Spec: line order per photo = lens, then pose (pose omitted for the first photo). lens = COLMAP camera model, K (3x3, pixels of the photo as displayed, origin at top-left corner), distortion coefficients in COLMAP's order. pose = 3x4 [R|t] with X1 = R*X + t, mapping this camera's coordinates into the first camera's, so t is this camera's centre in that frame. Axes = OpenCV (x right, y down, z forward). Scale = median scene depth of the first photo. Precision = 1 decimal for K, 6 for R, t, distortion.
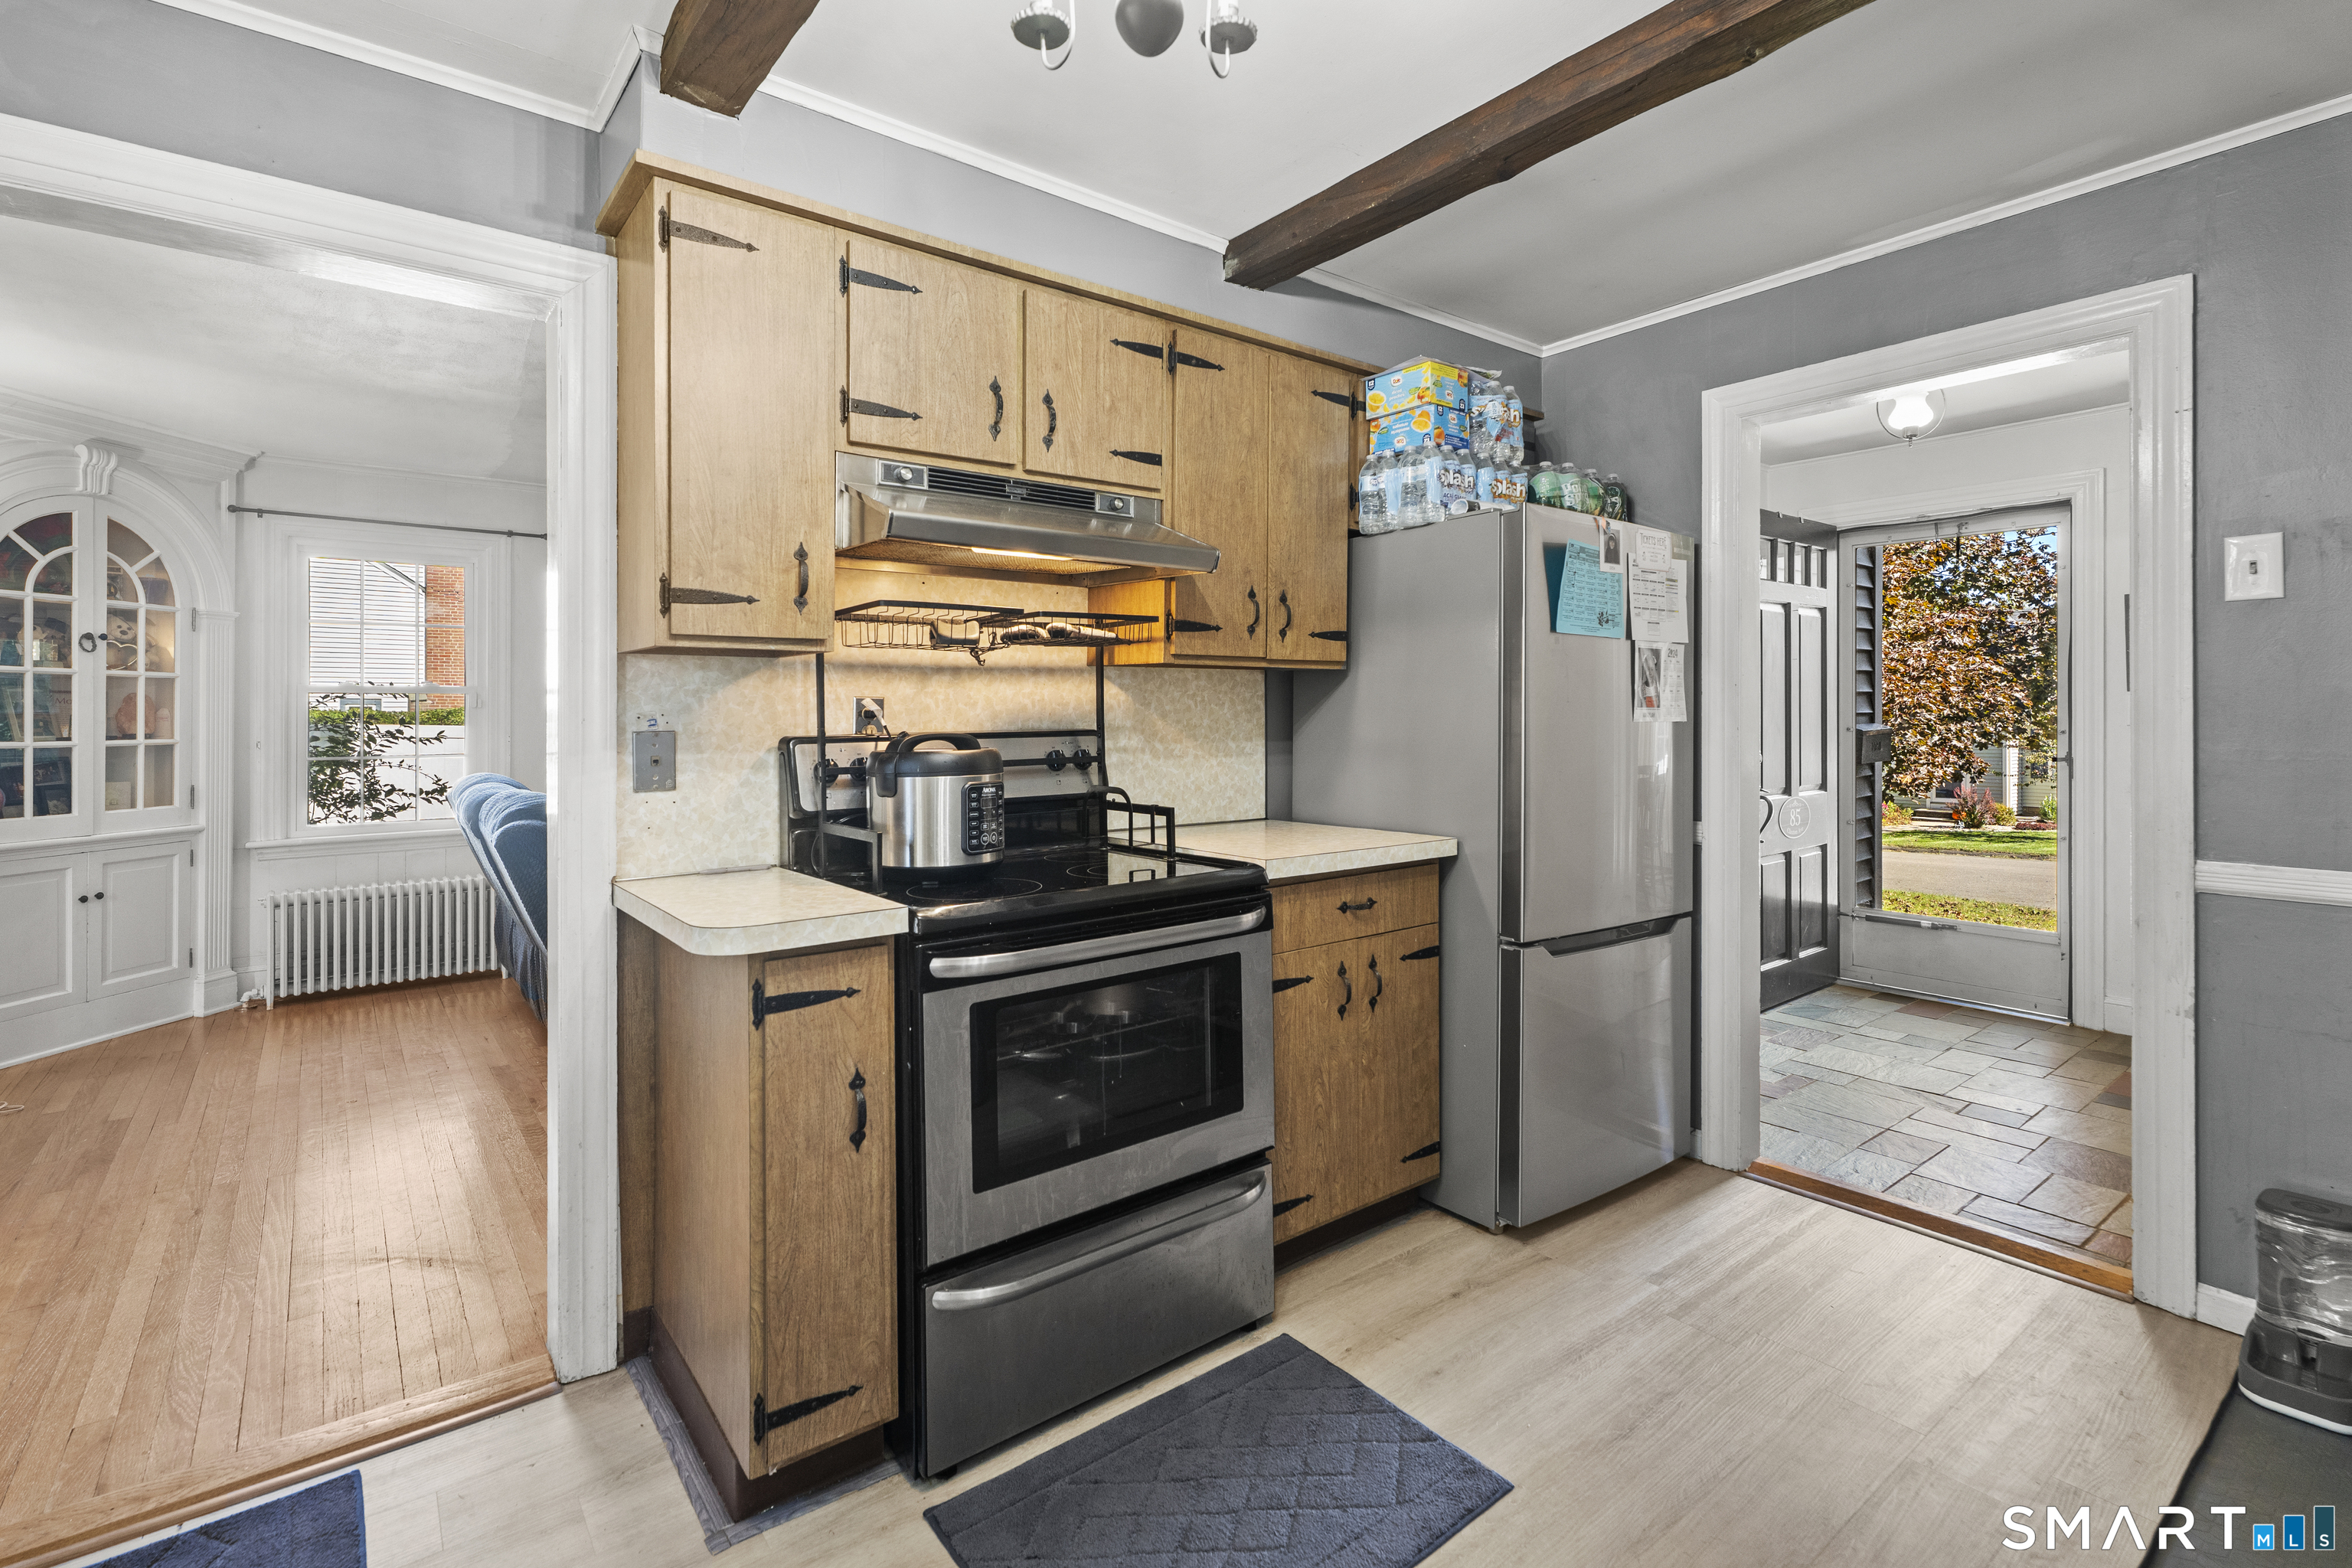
lens RADIAL K [[1078.1, 0, 1157.1], [0, 1078.1, 718.7], [0, 0, 1]] dist [-0.000008, -0.000493]
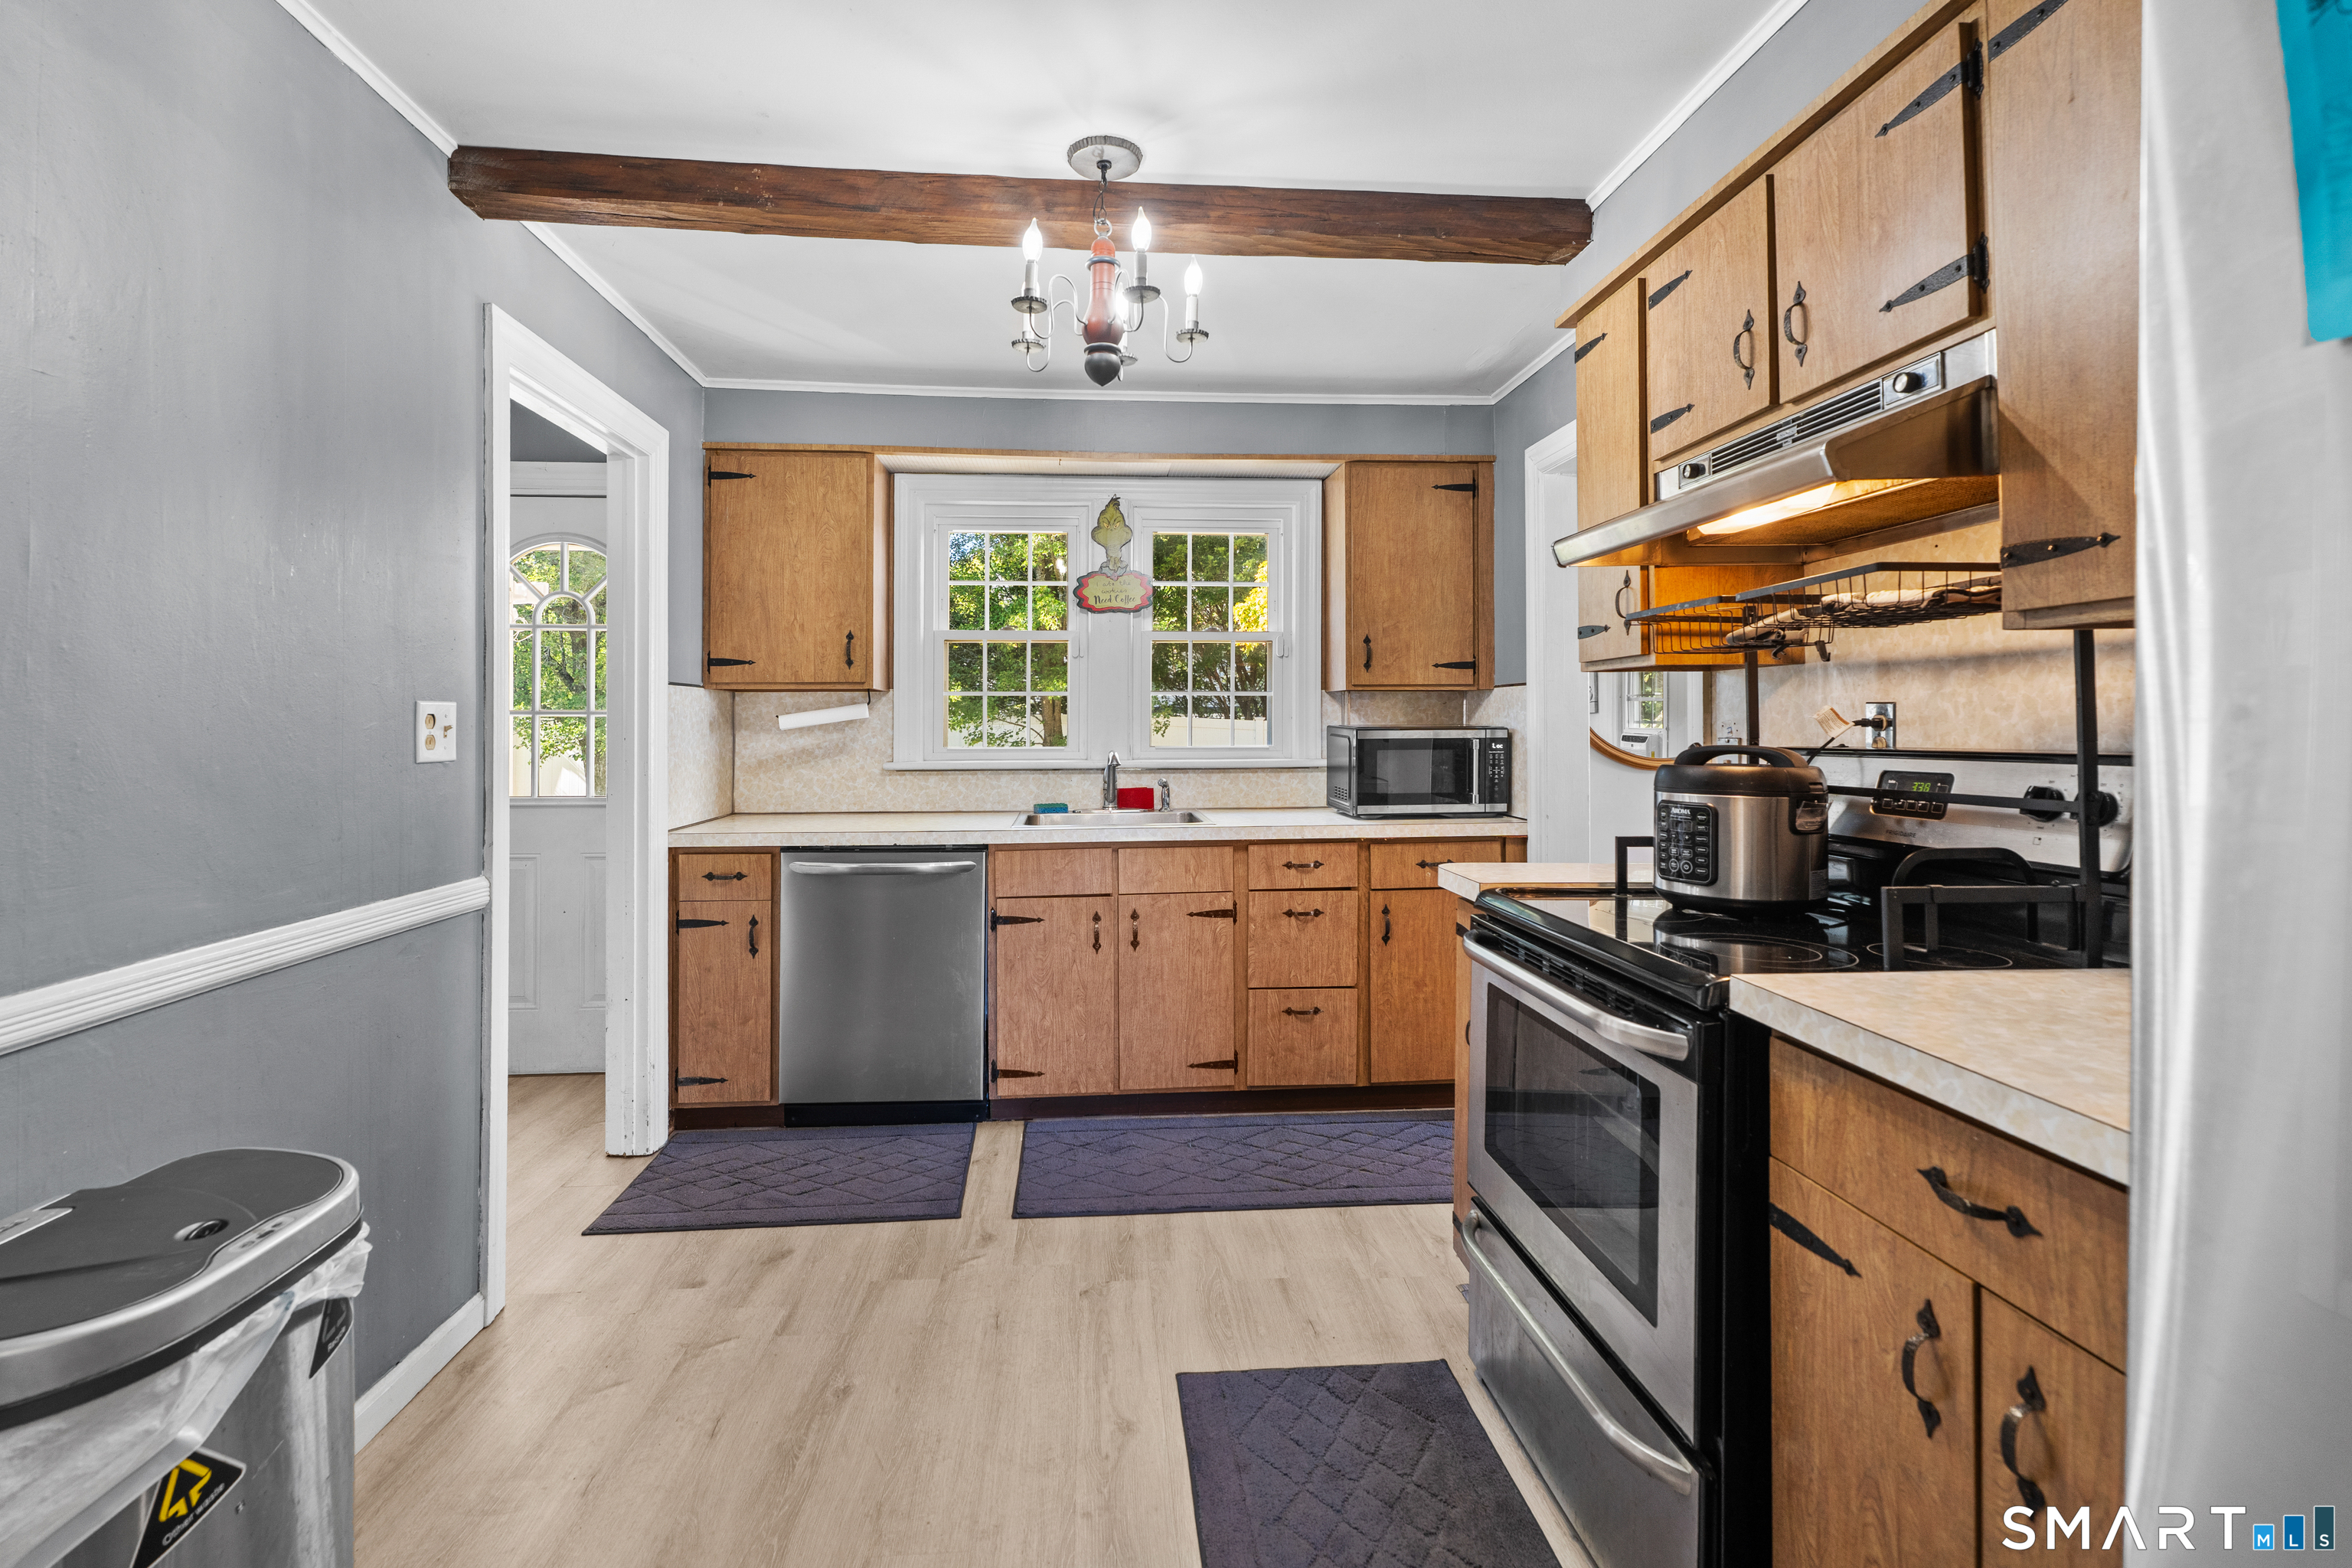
lens RADIAL K [[1078.1, 0, 1168.8], [0, 1078.1, 715.5], [0, 0, 1]] dist [-0.000008, -0.000493]
pose [[-0.541355, 0.000290, -0.840794, 0.676035], [0.002003, 0.999998, -0.000945, -0.010195], [0.840792, -0.002196, -0.541354, 0.940855]]
